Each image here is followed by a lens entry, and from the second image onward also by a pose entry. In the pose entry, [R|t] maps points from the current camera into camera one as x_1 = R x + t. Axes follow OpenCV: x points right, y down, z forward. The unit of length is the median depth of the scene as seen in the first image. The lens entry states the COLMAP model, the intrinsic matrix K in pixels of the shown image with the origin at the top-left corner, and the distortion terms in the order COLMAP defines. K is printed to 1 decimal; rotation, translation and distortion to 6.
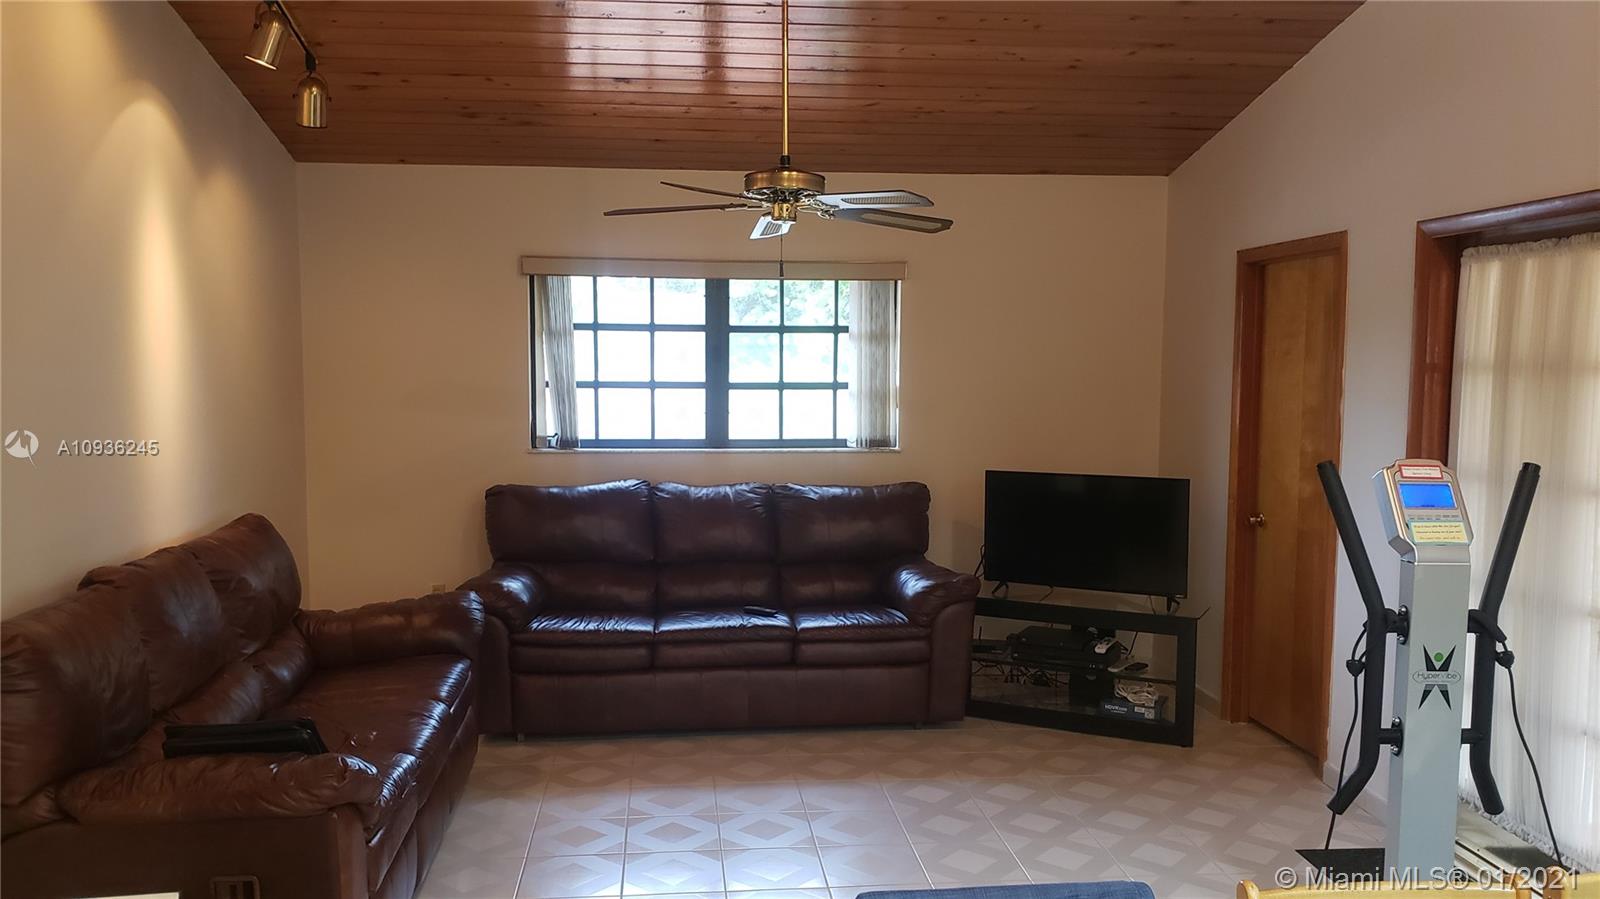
lens RADIAL K [[1226.4, 0, 756.8], [0, 1226.4, 468.8], [0, 0, 1]] dist [0.054768, -0.066626]
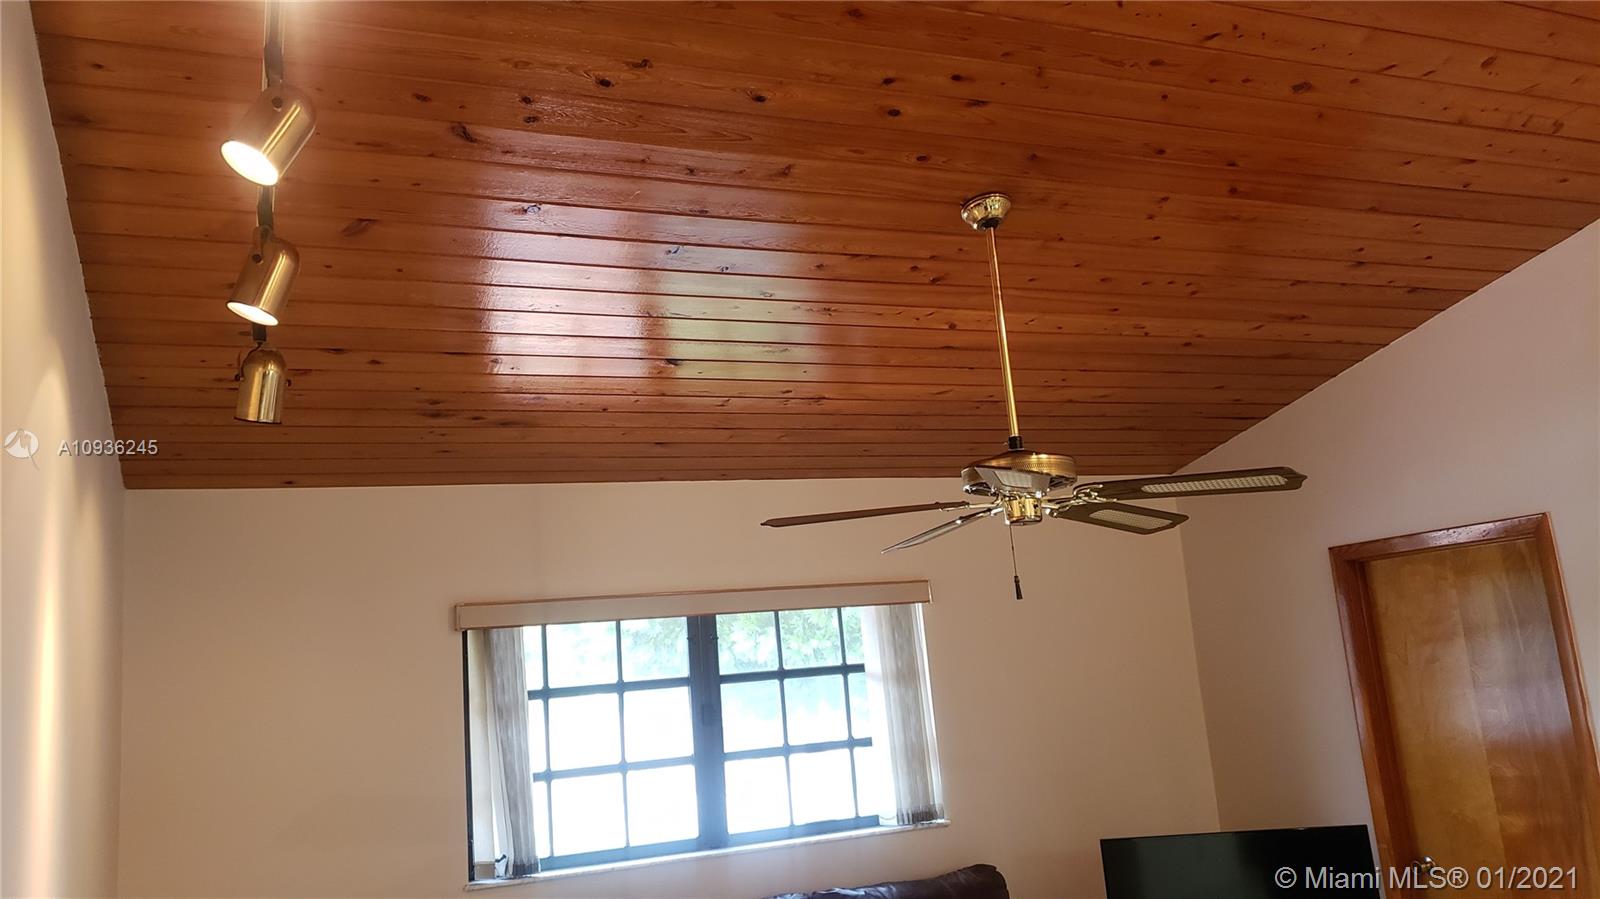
lens RADIAL K [[1251.4, 0, 782.9], [0, 1251.4, 448.2], [0, 0, 1]] dist [0.273549, -0.540815]
pose [[0.954399, -0.024376, 0.297536, -0.220746], [0.107675, 0.957682, -0.266928, -0.037884], [-0.278438, 0.286793, 0.916636, 0.221774]]
